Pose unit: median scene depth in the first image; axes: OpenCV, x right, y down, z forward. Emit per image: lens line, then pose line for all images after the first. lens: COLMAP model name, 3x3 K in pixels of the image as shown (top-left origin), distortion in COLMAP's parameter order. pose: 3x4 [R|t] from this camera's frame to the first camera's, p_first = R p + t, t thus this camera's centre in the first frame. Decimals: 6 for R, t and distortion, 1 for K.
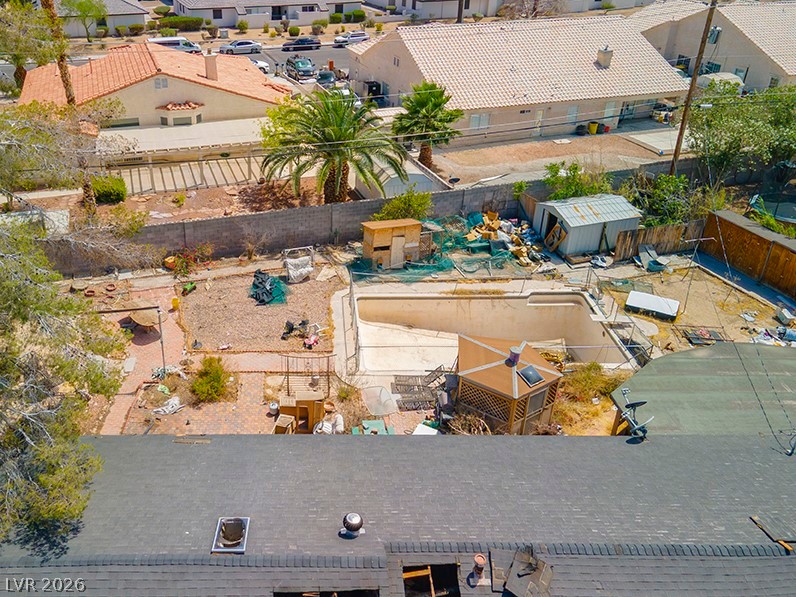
lens RADIAL K [[574.7, 0, 398.0], [0, 574.7, 298.5], [0, 0, 1]] dist [0.044027, -0.000183]
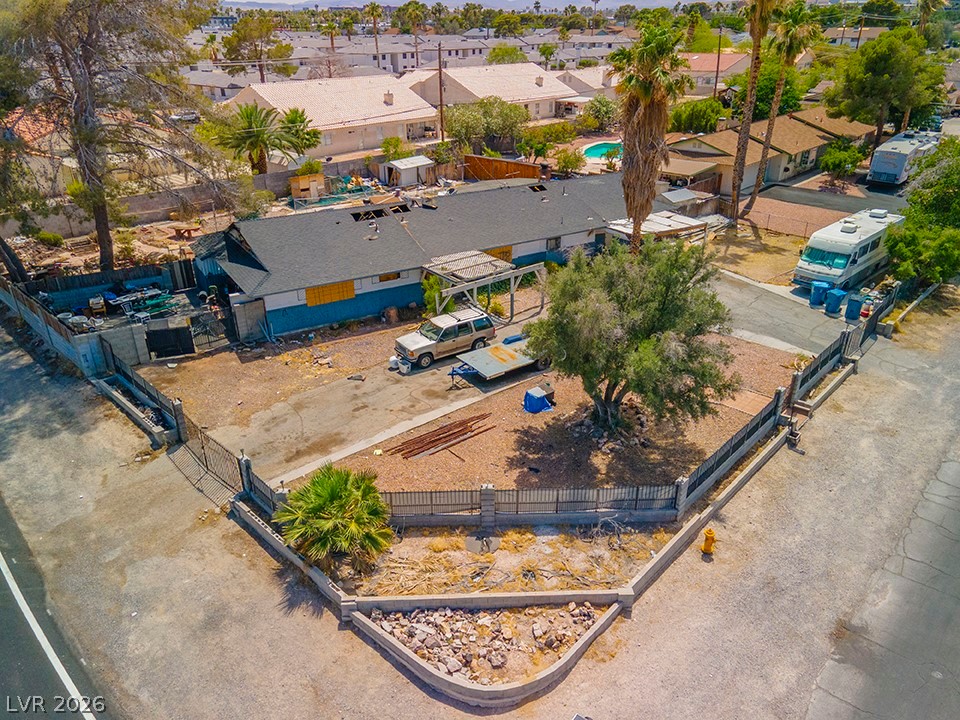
lens RADIAL K [[693.2, 0, 480.0], [0, 693.2, 360.0], [0, 0, 1]] dist [0.044027, -0.000183]
pose [[0.880732, -0.201993, 0.428382, -0.529143], [0.253785, 0.964953, -0.066771, 0.637676], [-0.399881, 0.167524, 0.901128, -0.962293]]
